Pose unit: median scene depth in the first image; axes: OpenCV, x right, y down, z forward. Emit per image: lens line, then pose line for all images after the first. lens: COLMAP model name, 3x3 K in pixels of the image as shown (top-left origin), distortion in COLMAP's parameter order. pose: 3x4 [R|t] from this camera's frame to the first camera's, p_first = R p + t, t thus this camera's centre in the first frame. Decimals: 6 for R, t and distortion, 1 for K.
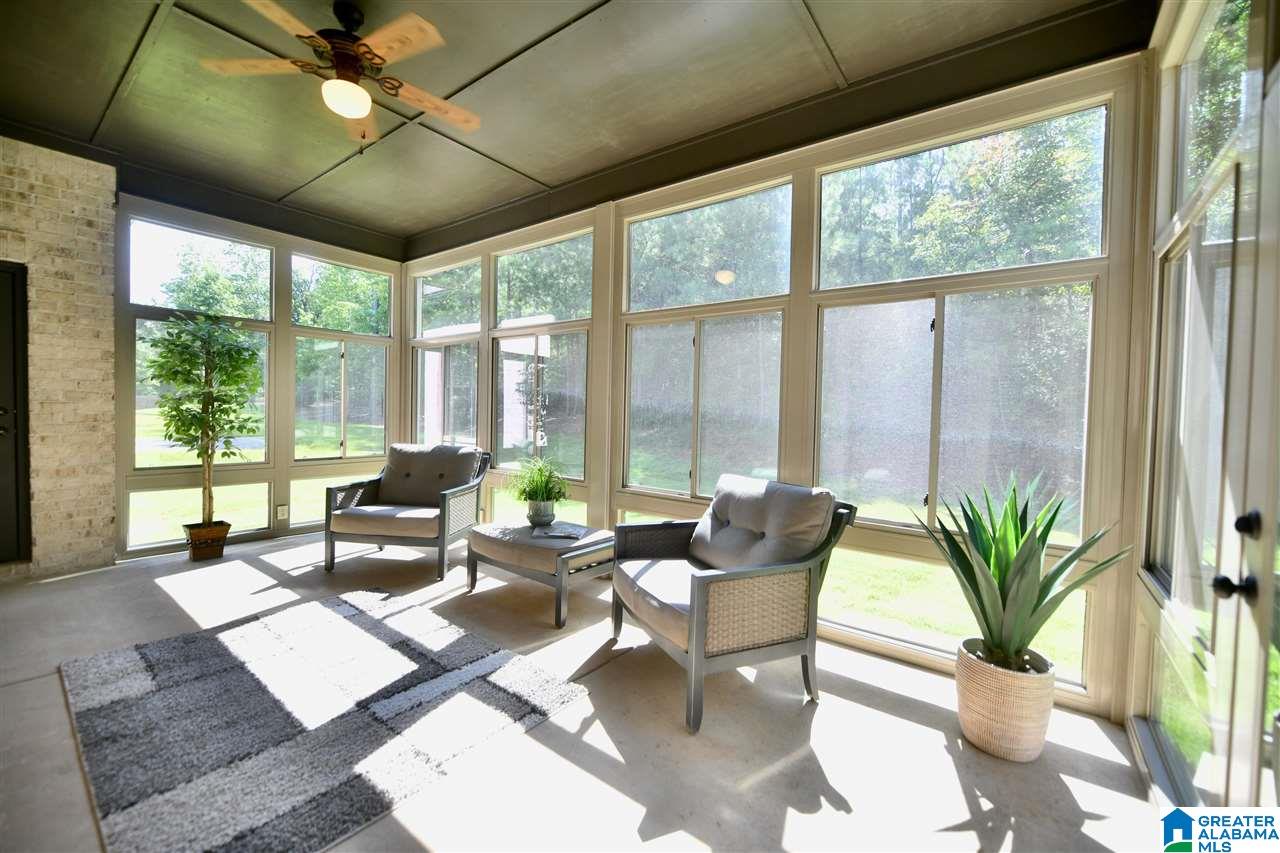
lens RADIAL K [[517.8, 0, 637.7], [0, 517.8, 425.3], [0, 0, 1]] dist [-0.004841, -0.002414]
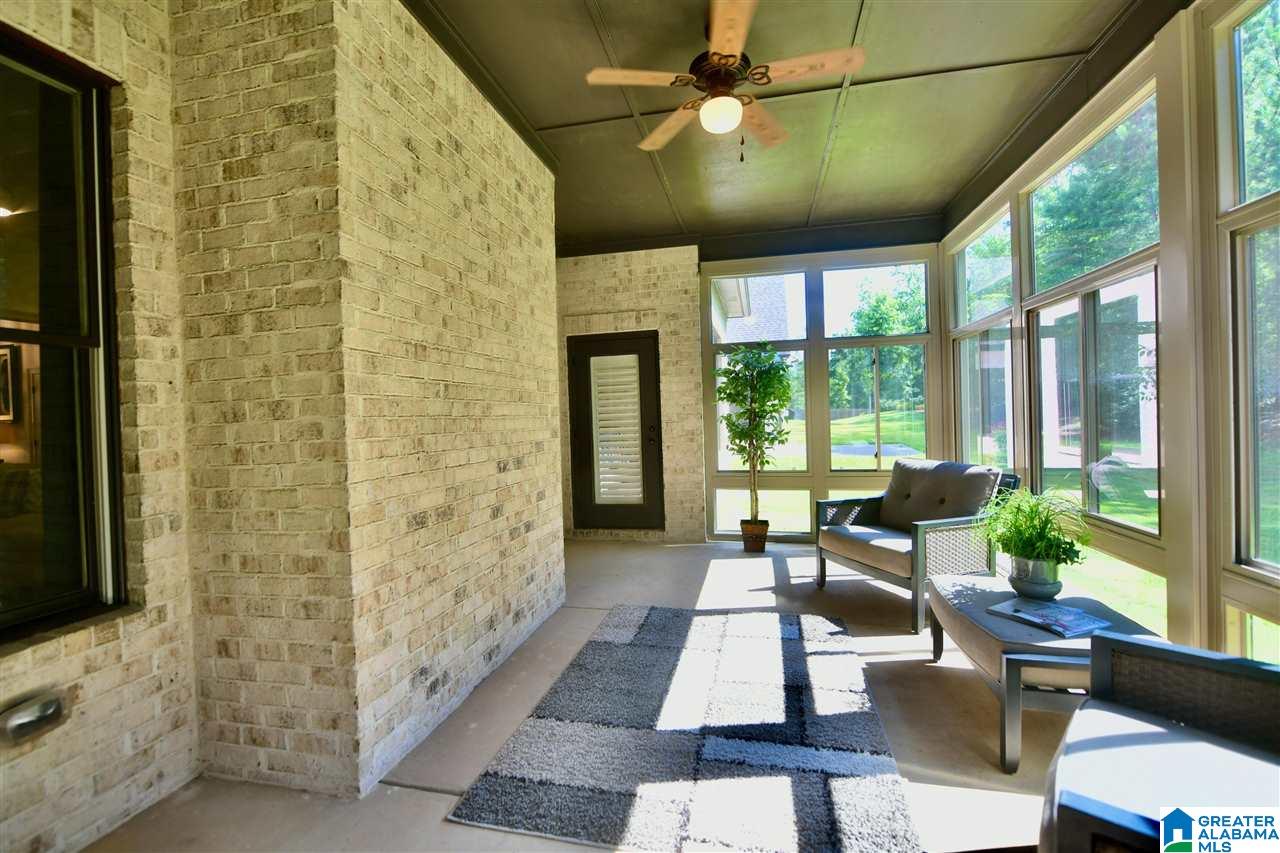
lens RADIAL K [[547.8, 0, 638.0], [0, 547.8, 422.2], [0, 0, 1]] dist [-0.003266, -0.001214]
pose [[0.415543, -0.026383, -0.909191, 0.229652], [0.011872, 0.999651, -0.023581, -0.009232], [0.909496, -0.000995, 0.415711, 0.292425]]
